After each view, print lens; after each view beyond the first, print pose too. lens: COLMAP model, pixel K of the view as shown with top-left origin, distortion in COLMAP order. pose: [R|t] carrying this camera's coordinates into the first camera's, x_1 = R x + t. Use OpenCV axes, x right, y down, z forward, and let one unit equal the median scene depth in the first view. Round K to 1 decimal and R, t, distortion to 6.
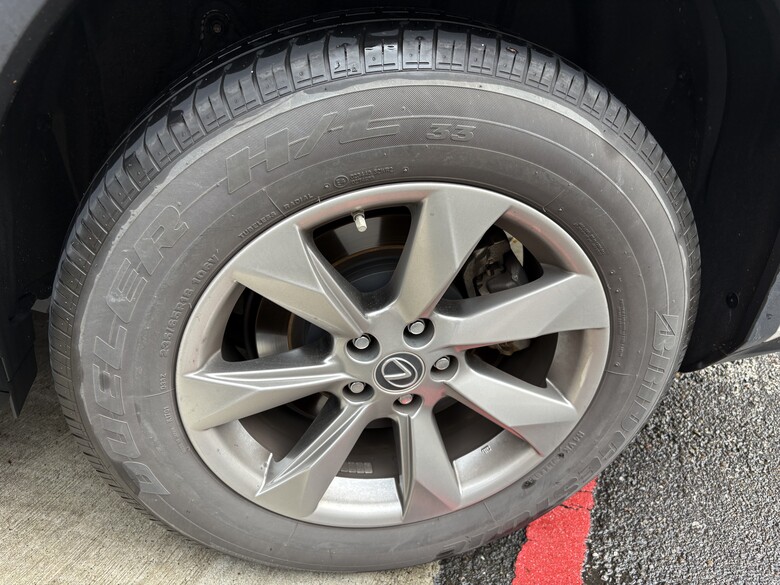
lens RADIAL K [[583.1, 0, 390.0], [0, 583.1, 292.5], [0, 0, 1]] dist [0.003558, -0.010299]
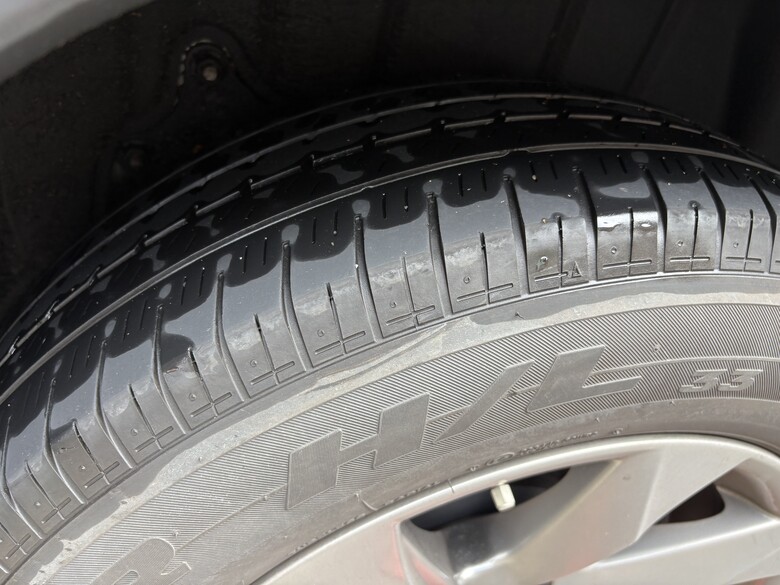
lens RADIAL K [[583.1, 0, 390.0], [0, 583.1, 292.5], [0, 0, 1]] dist [0.003558, -0.010299]
pose [[0.990626, 0.032376, 0.132707, -0.266877], [-0.037880, 0.998515, 0.039162, -0.372252], [-0.131242, -0.043822, 0.990381, 0.542258]]
